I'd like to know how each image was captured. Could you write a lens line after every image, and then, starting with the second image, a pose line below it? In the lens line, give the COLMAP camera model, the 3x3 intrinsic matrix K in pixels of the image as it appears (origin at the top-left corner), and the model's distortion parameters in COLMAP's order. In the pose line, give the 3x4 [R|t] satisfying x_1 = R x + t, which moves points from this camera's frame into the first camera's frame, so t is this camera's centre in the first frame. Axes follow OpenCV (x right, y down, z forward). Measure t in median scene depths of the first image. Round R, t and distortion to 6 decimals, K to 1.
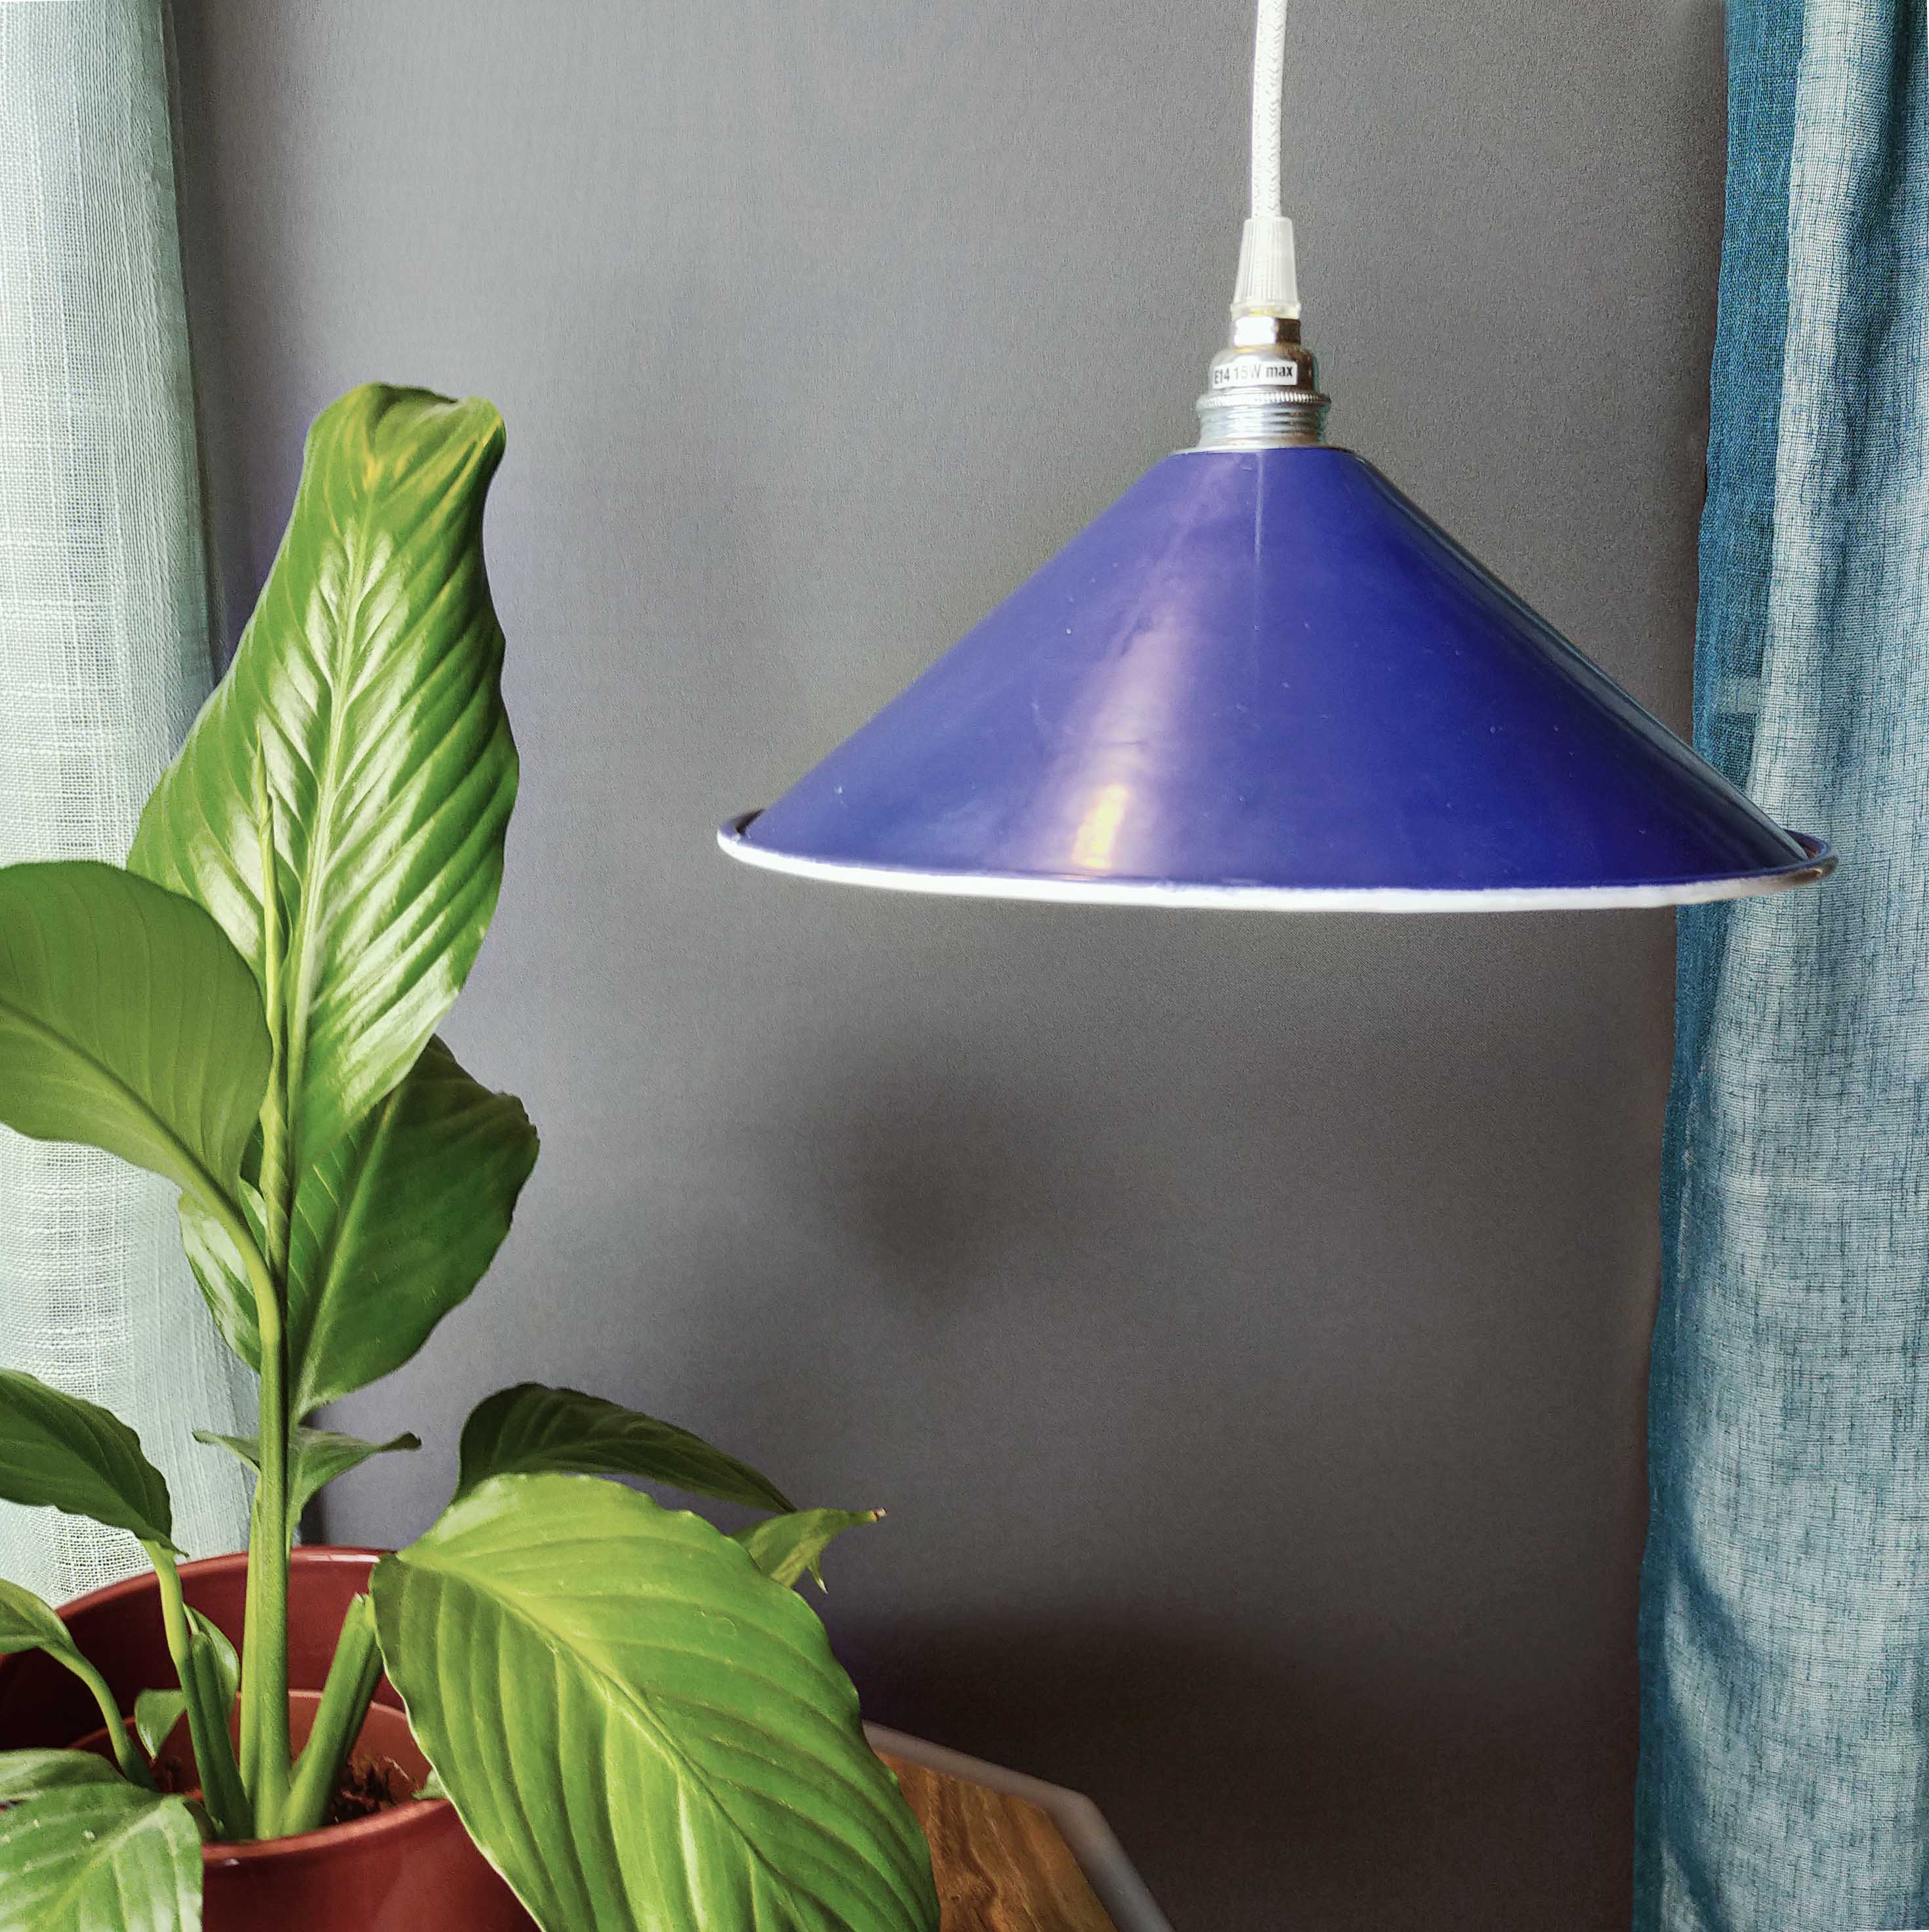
lens RADIAL K [[2131.2, 0, 959.3], [0, 2131.2, 804.2], [0, 0, 1]] dist [0.109489, -0.193897]
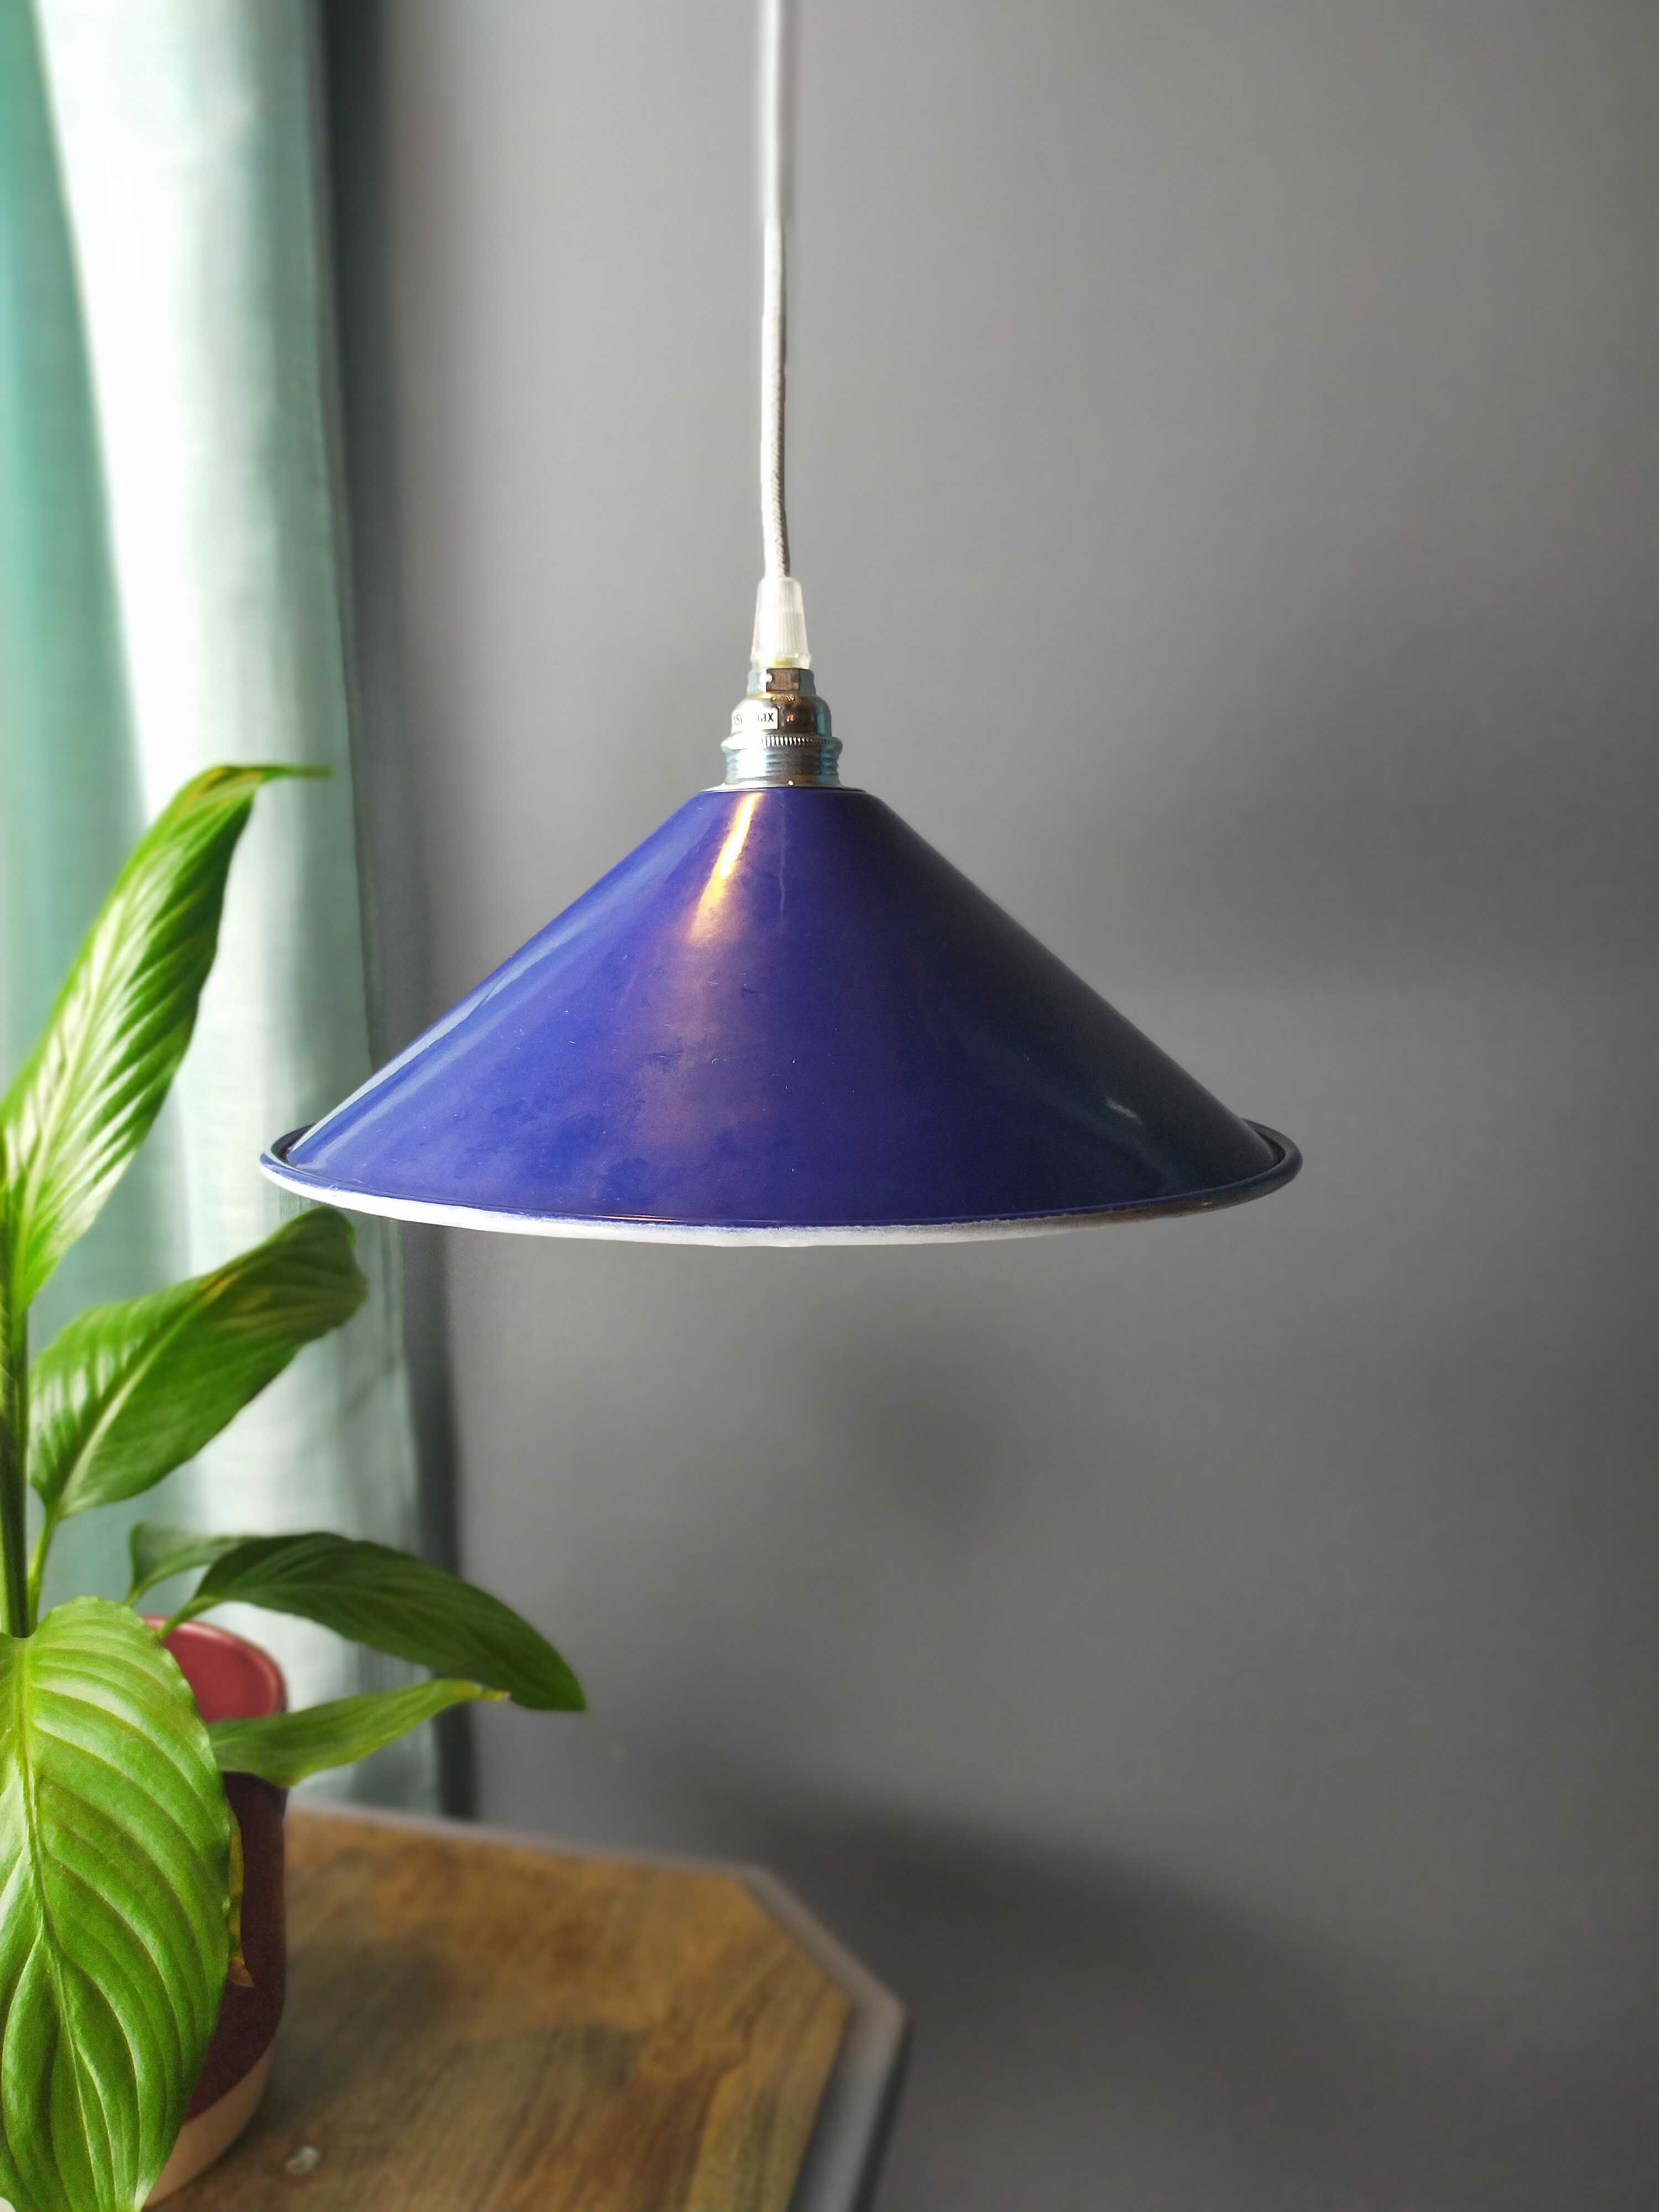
lens RADIAL K [[1788.1, 0, 792.8], [0, 1788.1, 983.4], [0, 0, 1]] dist [0.001738, -0.021650]
pose [[0.863495, 0.028048, -0.503576, 0.620526], [-0.046773, 0.998603, -0.024583, -0.046174], [0.502183, 0.044781, 0.863601, 0.233187]]
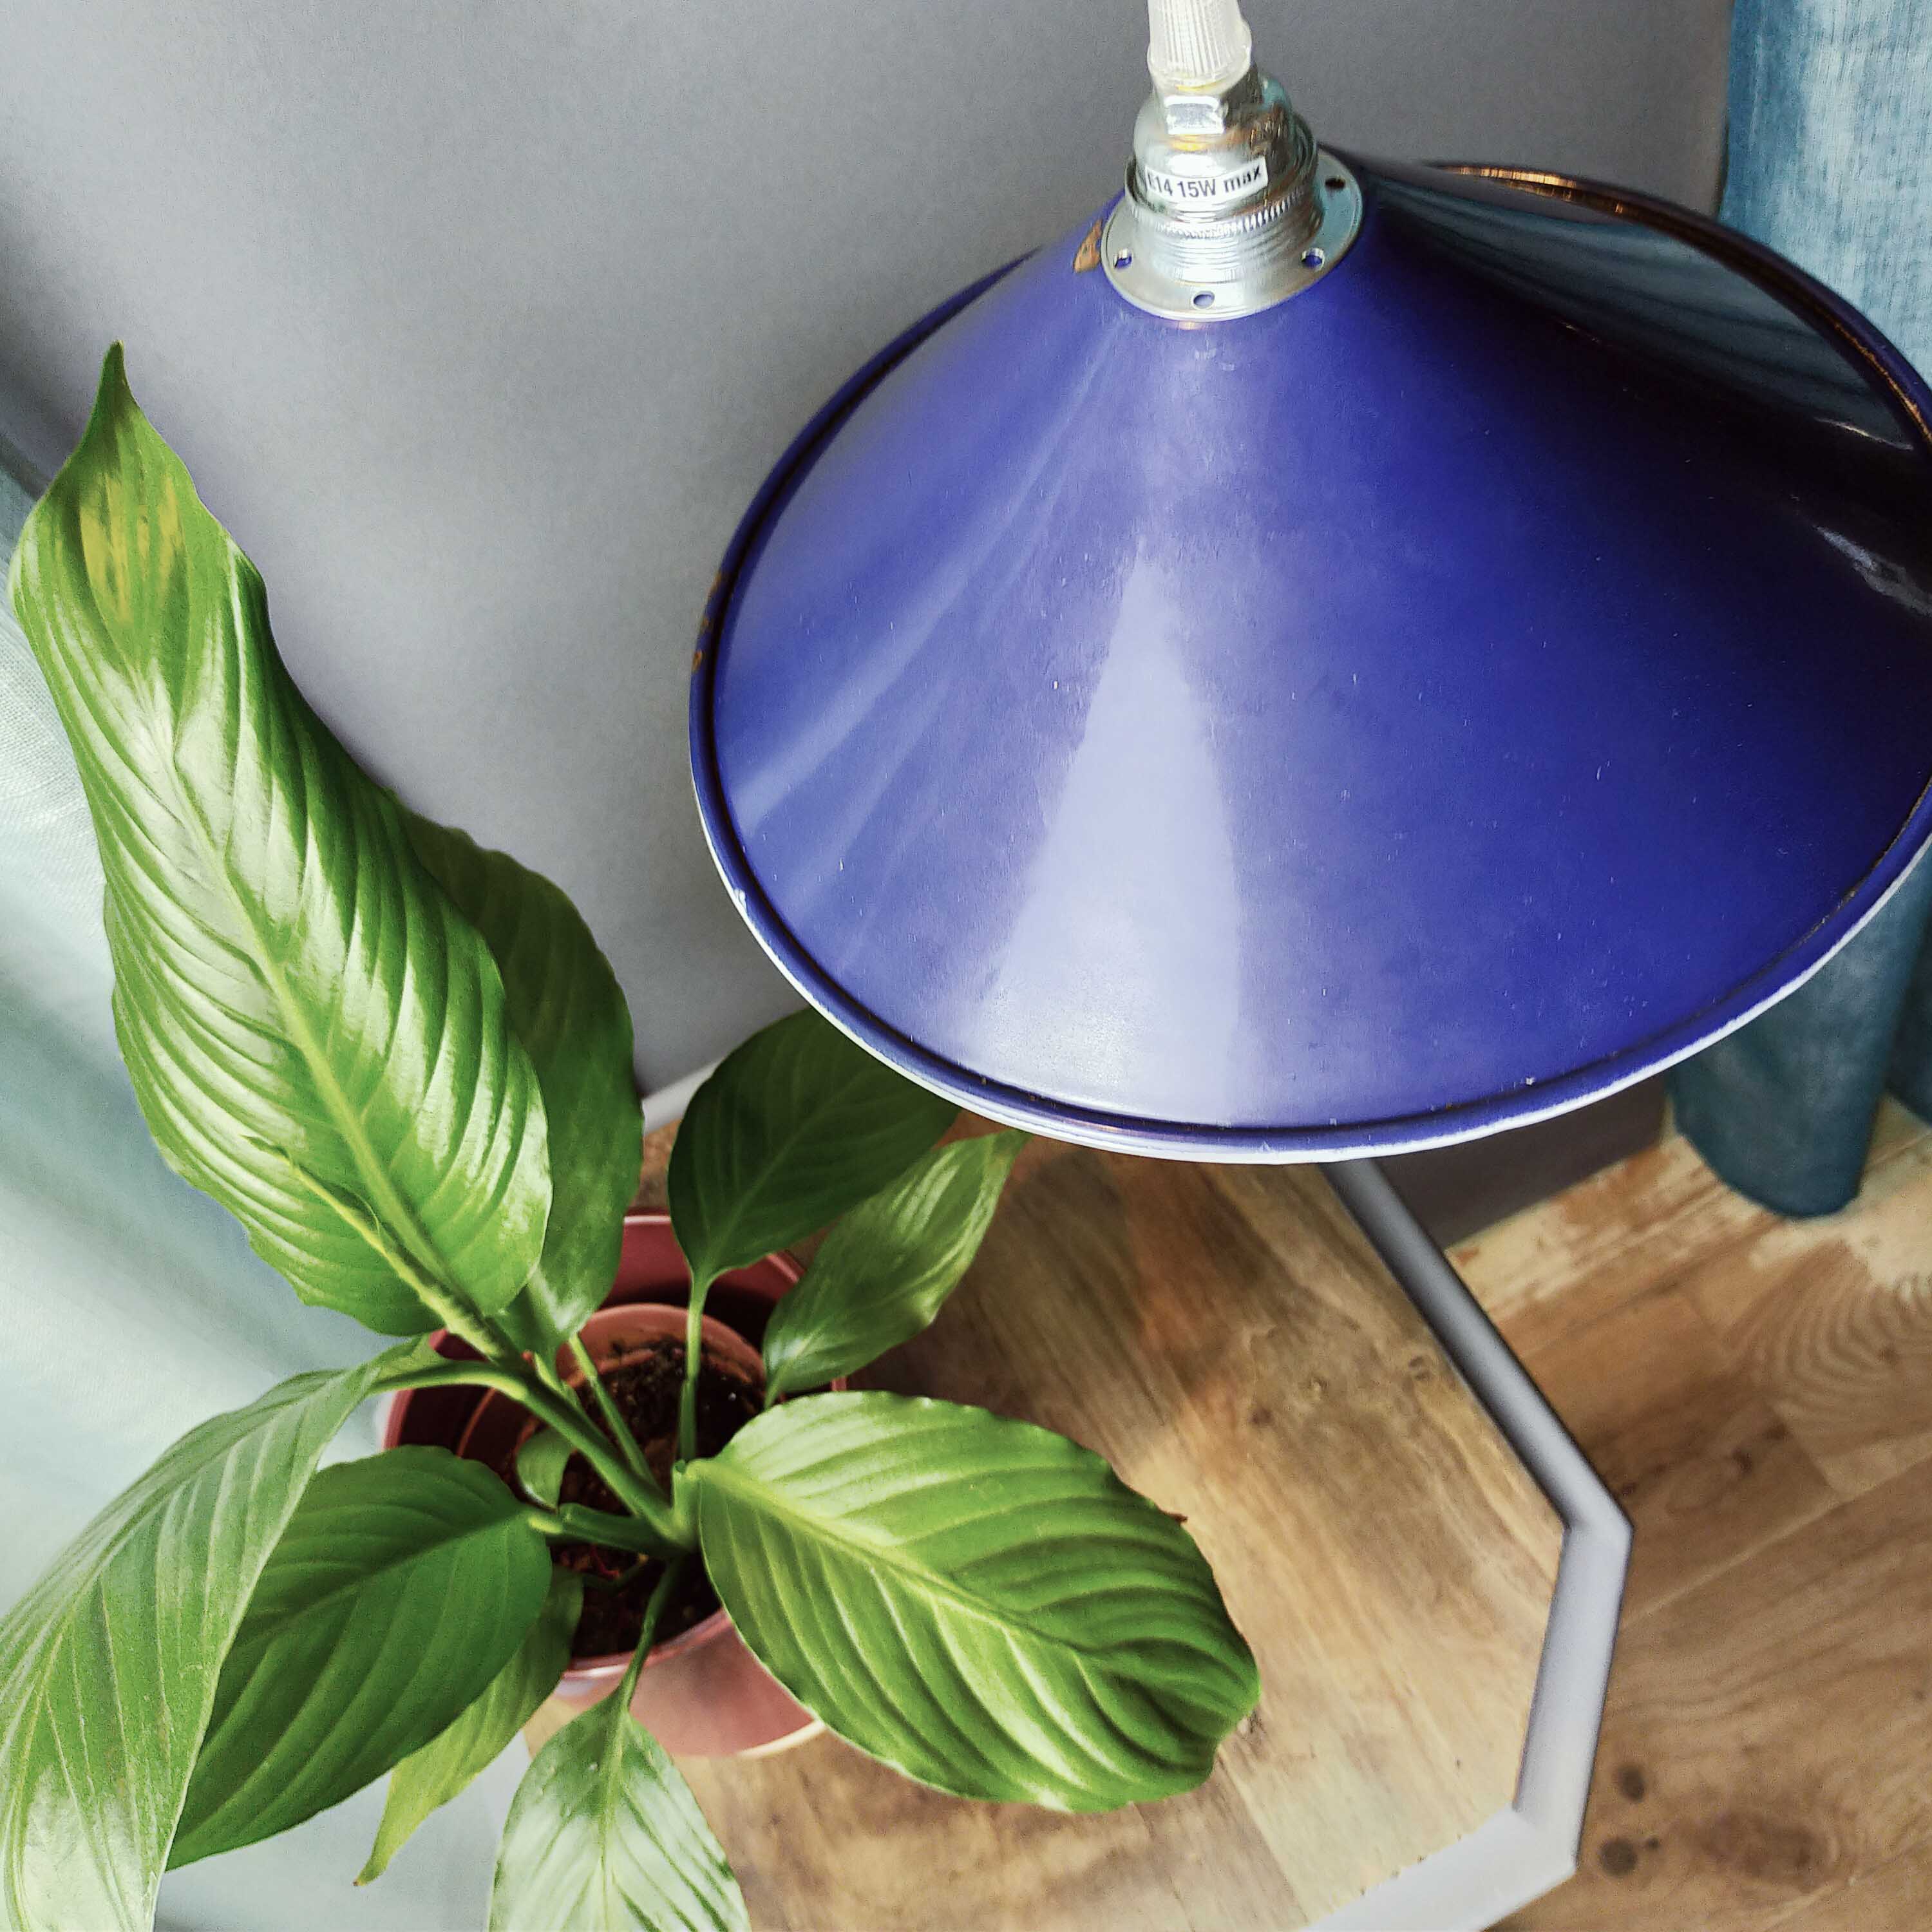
lens RADIAL K [[2131.4, 0, 966.0], [0, 2131.4, 966.0], [0, 0, 1]] dist [0.109489, -0.193897]
pose [[0.957962, -0.264274, -0.111664, 0.074388], [0.255924, 0.611253, 0.748915, -0.589074], [-0.129664, -0.746009, 0.653191, 0.370864]]
